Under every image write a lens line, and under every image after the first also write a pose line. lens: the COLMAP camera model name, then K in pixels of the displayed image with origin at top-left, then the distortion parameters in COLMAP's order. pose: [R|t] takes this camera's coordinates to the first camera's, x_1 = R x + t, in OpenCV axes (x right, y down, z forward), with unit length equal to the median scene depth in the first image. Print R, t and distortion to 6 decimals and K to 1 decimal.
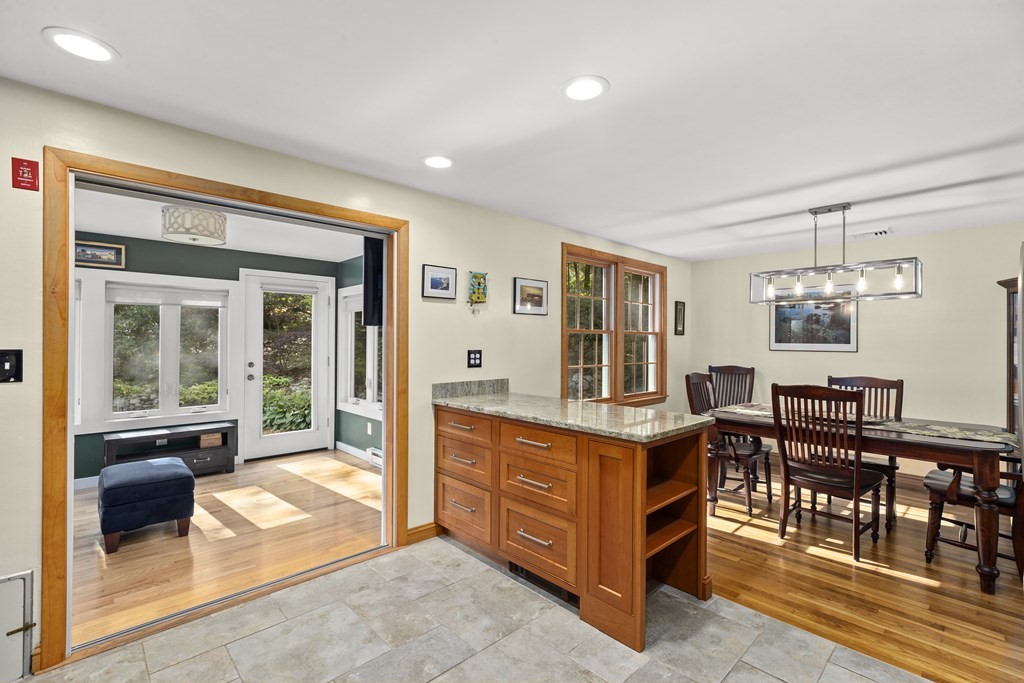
lens RADIAL K [[460.6, 0, 511.3], [0, 460.6, 338.7], [0, 0, 1]] dist [-0.011468, 0.005731]
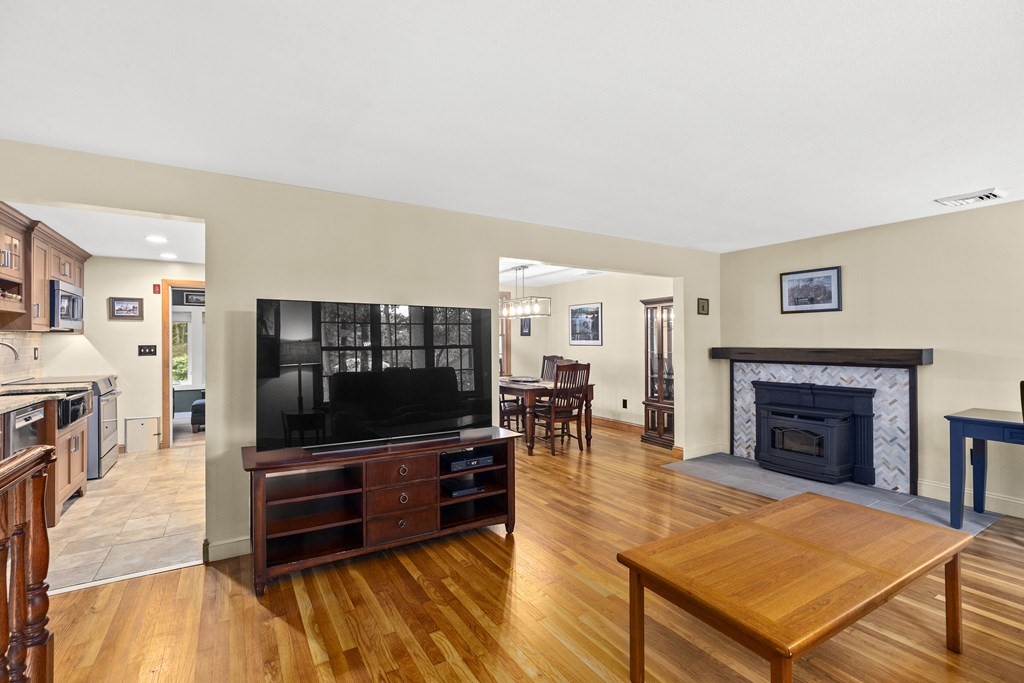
lens RADIAL K [[460.6, 0, 512.1], [0, 460.6, 337.7], [0, 0, 1]] dist [-0.011468, 0.005731]
pose [[0.979231, -0.011845, -0.202403, 0.945871], [0.011358, 0.999929, -0.003570, 0.005920], [0.202431, 0.001197, 0.979296, -0.765286]]
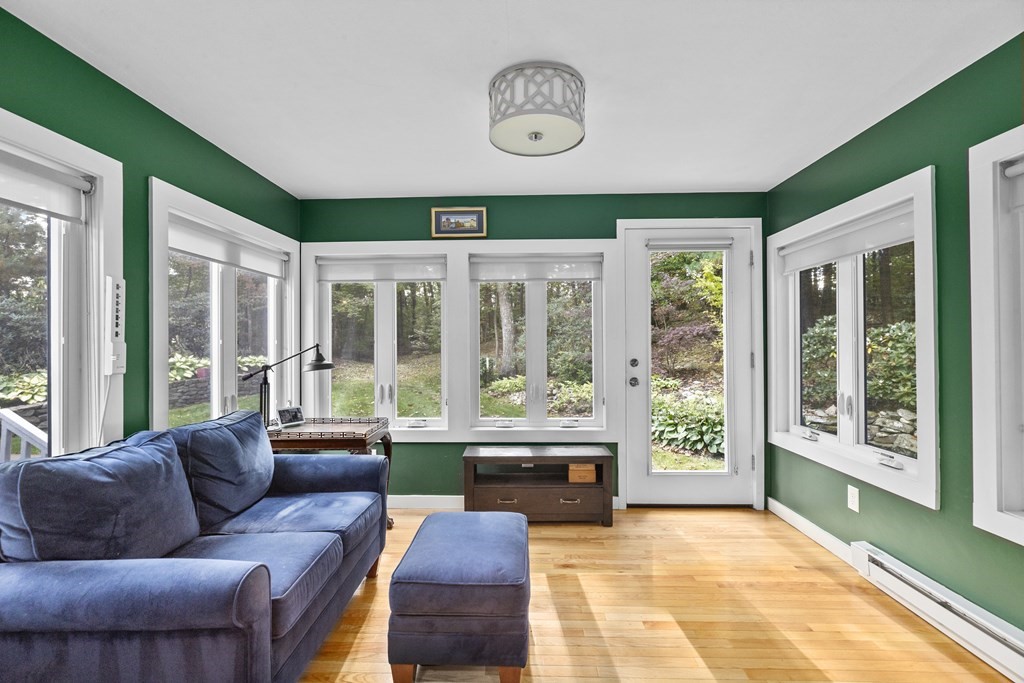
lens RADIAL K [[460.6, 0, 512.6], [0, 460.6, 339.1], [0, 0, 1]] dist [-0.011468, 0.005731]
pose [[0.708379, -0.013940, -0.705695, -0.308548], [0.012738, 0.999895, -0.006965, 0.034656], [0.705717, -0.004055, 0.708482, 0.563525]]
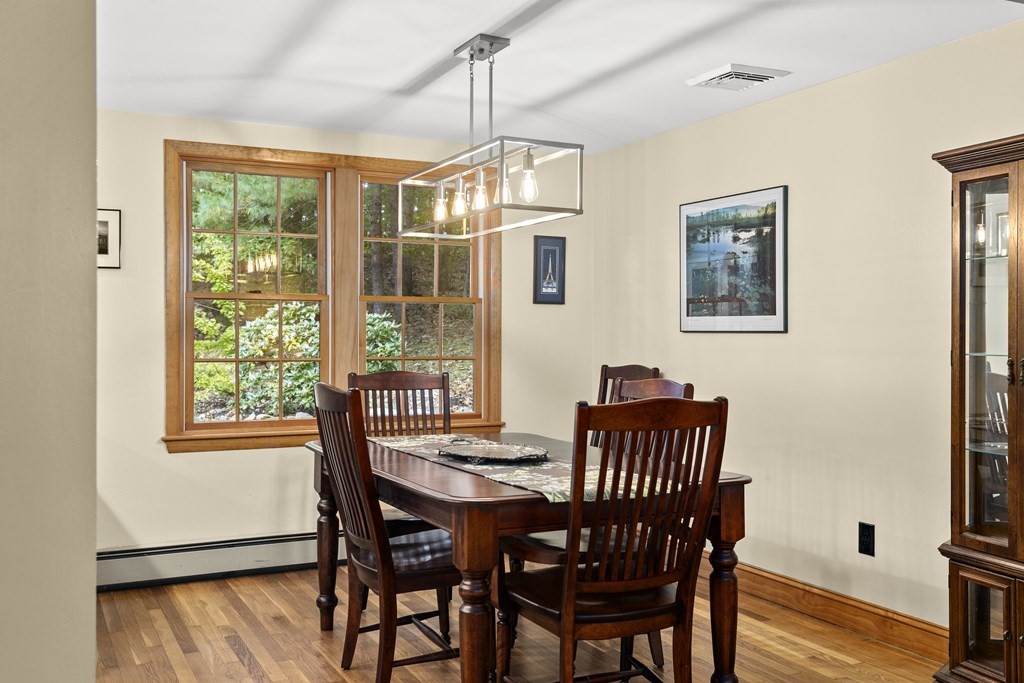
lens RADIAL K [[981.9, 0, 512.9], [0, 981.9, 336.4], [0, 0, 1]] dist [0.019450, 0.000000]
pose [[0.956727, -0.003781, -0.290964, 0.954446], [0.005925, 0.999961, 0.006490, 0.030795], [0.290928, -0.007933, 0.956712, -0.043881]]
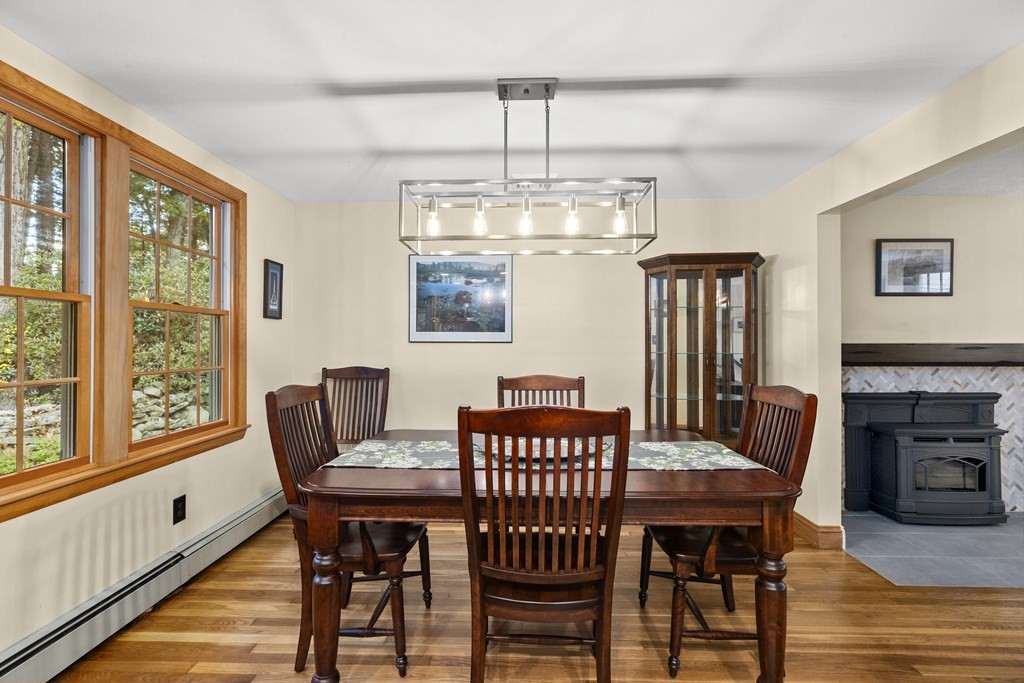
lens RADIAL K [[460.6, 0, 510.3], [0, 460.6, 339.2], [0, 0, 1]] dist [-0.011468, 0.005731]
pose [[0.707112, -0.001830, 0.707099, 0.246405], [0.001229, 0.999998, 0.001359, 0.027523], [-0.707101, -0.000092, 0.707113, 0.551053]]
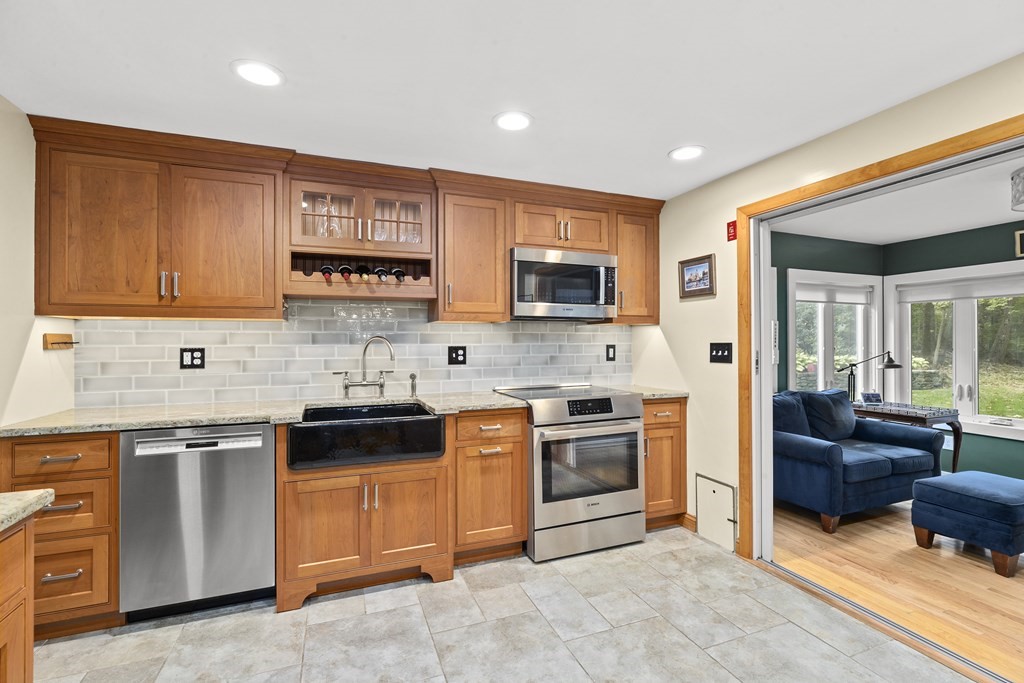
lens RADIAL K [[460.6, 0, 510.5], [0, 460.6, 339.4], [0, 0, 1]] dist [-0.011468, 0.005731]
pose [[-0.378275, -0.007838, -0.925660, 0.329448], [0.004681, 0.999935, -0.010380, 0.011855], [0.925681, -0.008260, -0.378214, 0.435367]]
